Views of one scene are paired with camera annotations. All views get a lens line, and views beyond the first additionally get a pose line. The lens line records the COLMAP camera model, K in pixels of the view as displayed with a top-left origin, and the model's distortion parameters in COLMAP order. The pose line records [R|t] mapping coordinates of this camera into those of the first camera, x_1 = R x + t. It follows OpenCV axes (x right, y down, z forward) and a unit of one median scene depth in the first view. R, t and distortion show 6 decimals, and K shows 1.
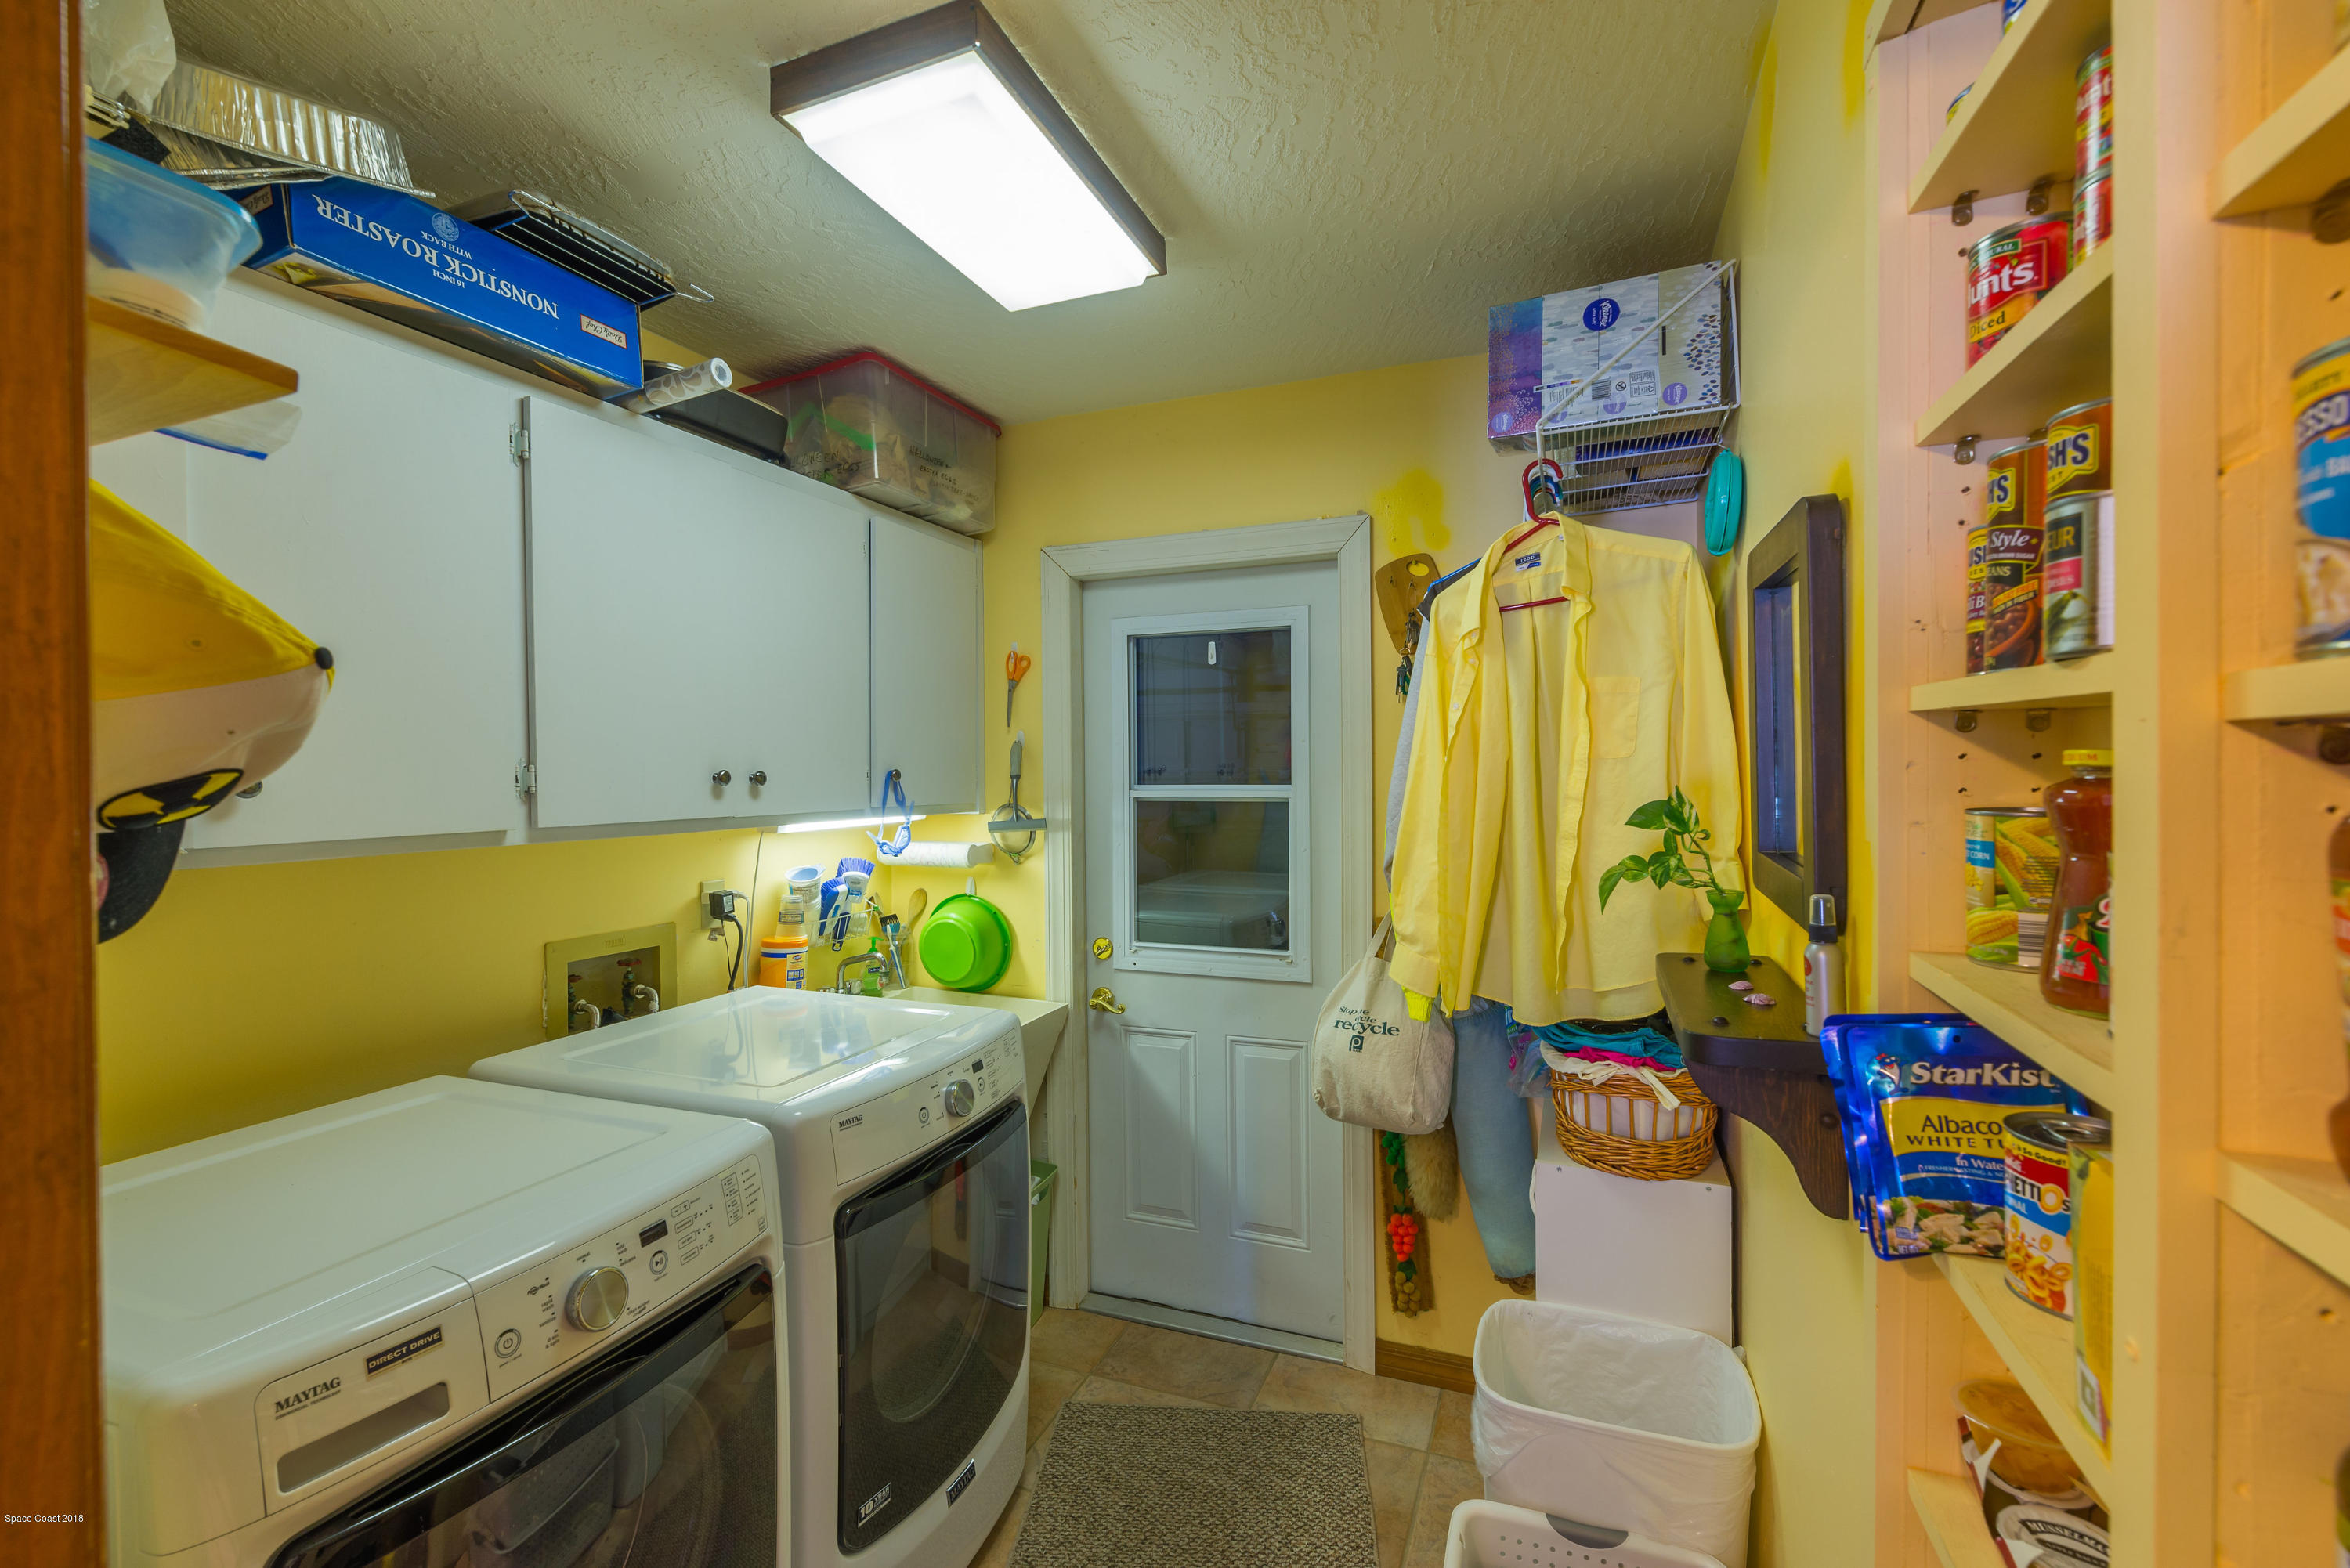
lens RADIAL K [[1027.4, 0, 1188.9], [0, 1027.4, 780.7], [0, 0, 1]] dist [0.001148, -0.001103]
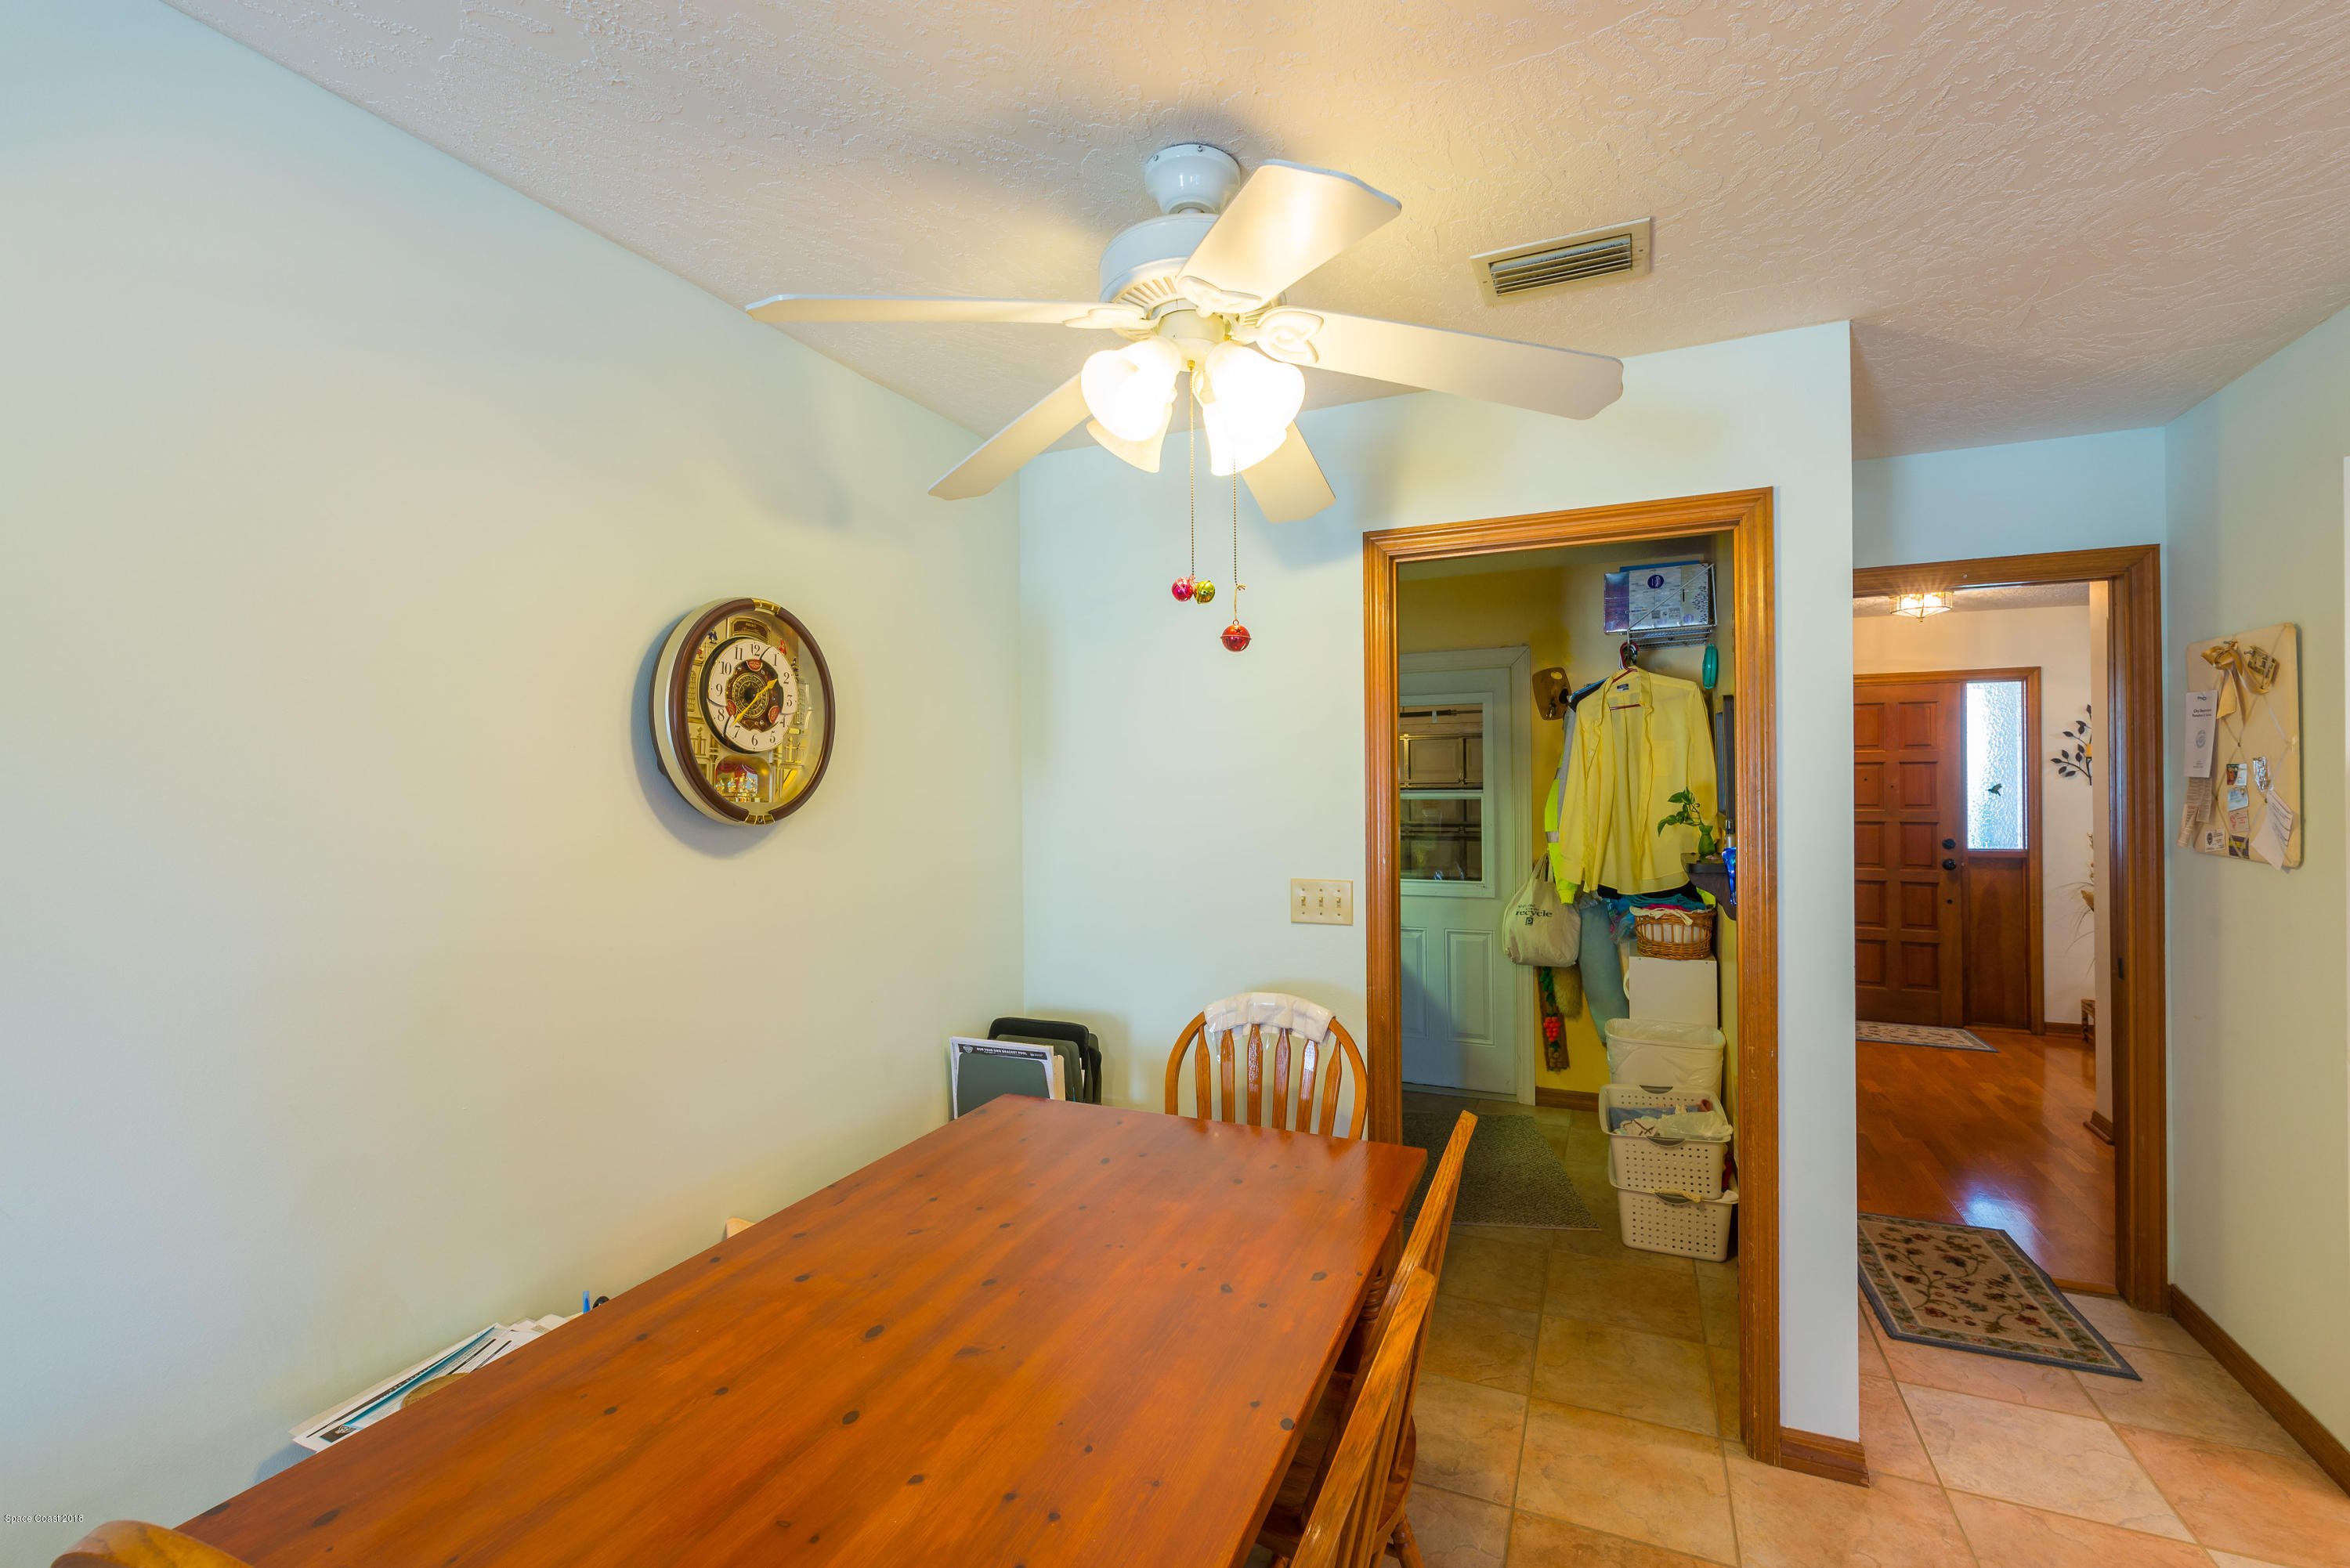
lens RADIAL K [[1027.4, 0, 1169.2], [0, 1027.4, 782.5], [0, 0, 1]] dist [0.001148, -0.001103]
pose [[0.998278, -0.004685, -0.058476, -0.527771], [0.004094, 0.999939, -0.010236, 0.011778], [0.058521, 0.009979, 0.998236, -1.292798]]
